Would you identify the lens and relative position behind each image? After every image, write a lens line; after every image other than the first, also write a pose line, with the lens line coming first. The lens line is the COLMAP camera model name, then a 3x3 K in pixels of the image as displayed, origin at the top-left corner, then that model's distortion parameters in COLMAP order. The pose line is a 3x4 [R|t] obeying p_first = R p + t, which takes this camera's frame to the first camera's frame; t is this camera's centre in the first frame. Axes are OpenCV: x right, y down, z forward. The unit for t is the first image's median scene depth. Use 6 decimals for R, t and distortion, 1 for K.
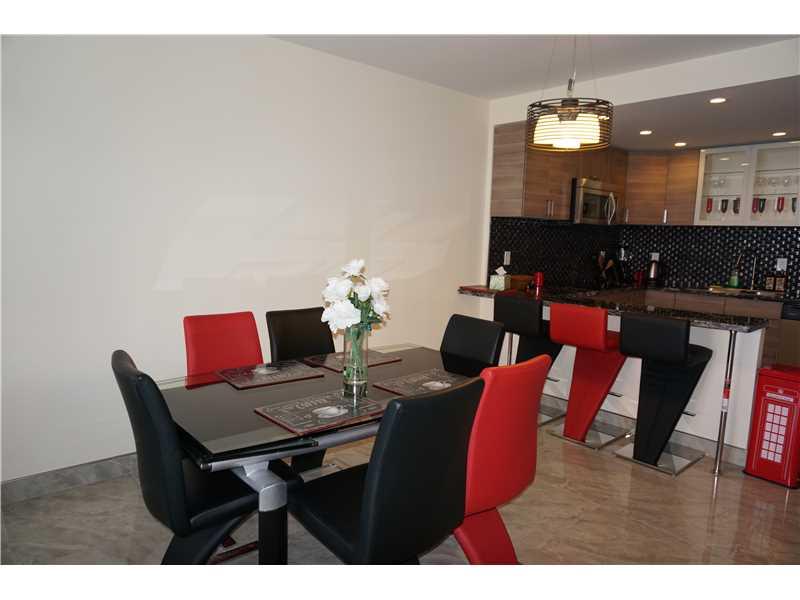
lens RADIAL K [[530.8, 0, 393.3], [0, 530.8, 303.9], [0, 0, 1]] dist [-0.048631, 0.025641]
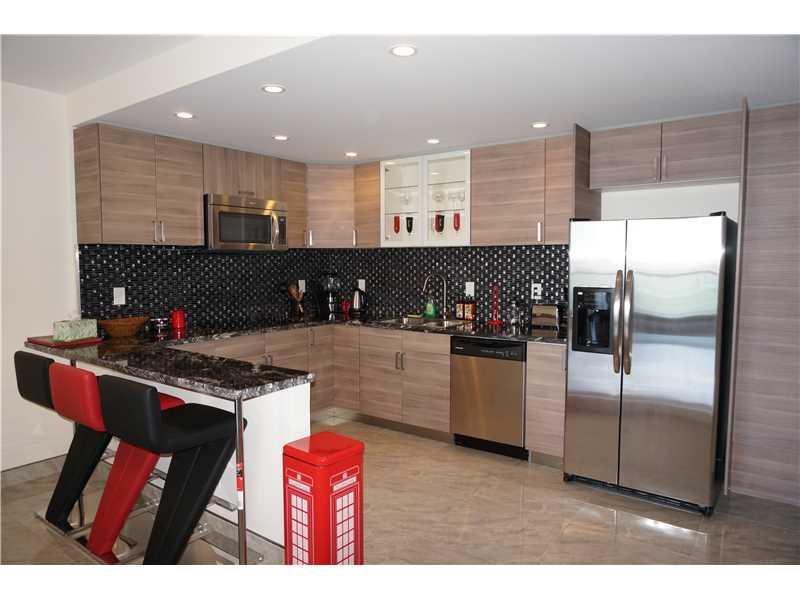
lens RADIAL K [[530.8, 0, 399.8], [0, 530.8, 302.7], [0, 0, 1]] dist [-0.048631, 0.025641]
pose [[0.973826, -0.043226, 0.223146, 0.425294], [0.054553, 0.997503, -0.044844, -0.018071], [-0.220651, 0.055844, 0.973753, 0.146584]]
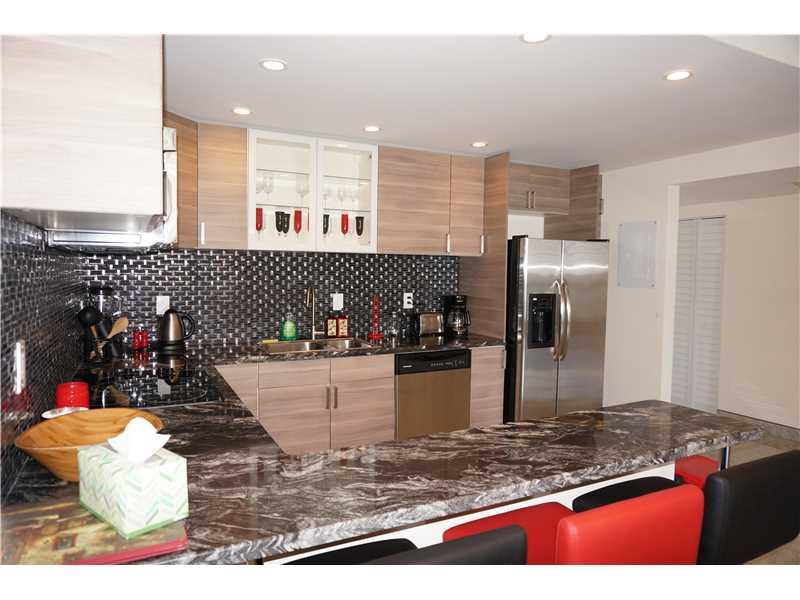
lens RADIAL K [[530.8, 0, 403.3], [0, 530.8, 301.0], [0, 0, 1]] dist [-0.048631, 0.025641]
pose [[0.241685, -0.077340, 0.967268, 0.006316], [0.122012, 0.991329, 0.048778, -0.102895], [-0.962653, 0.106230, 0.249026, 0.707644]]
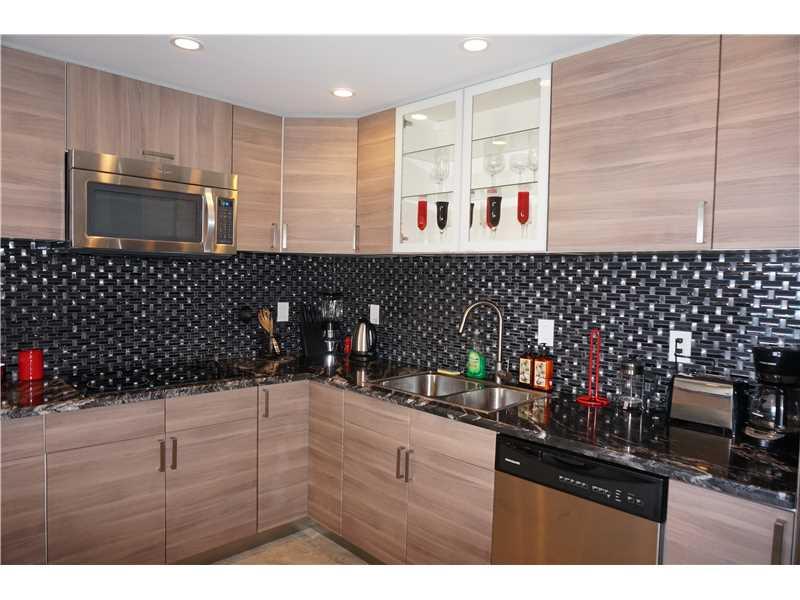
lens RADIAL K [[530.8, 0, 401.6], [0, 530.8, 298.3], [0, 0, 1]] dist [-0.048631, 0.025641]
pose [[0.998195, -0.000408, 0.060060, 0.580332], [0.005635, 0.996201, -0.086896, -0.064801], [-0.059797, 0.087078, 0.994405, 0.513067]]
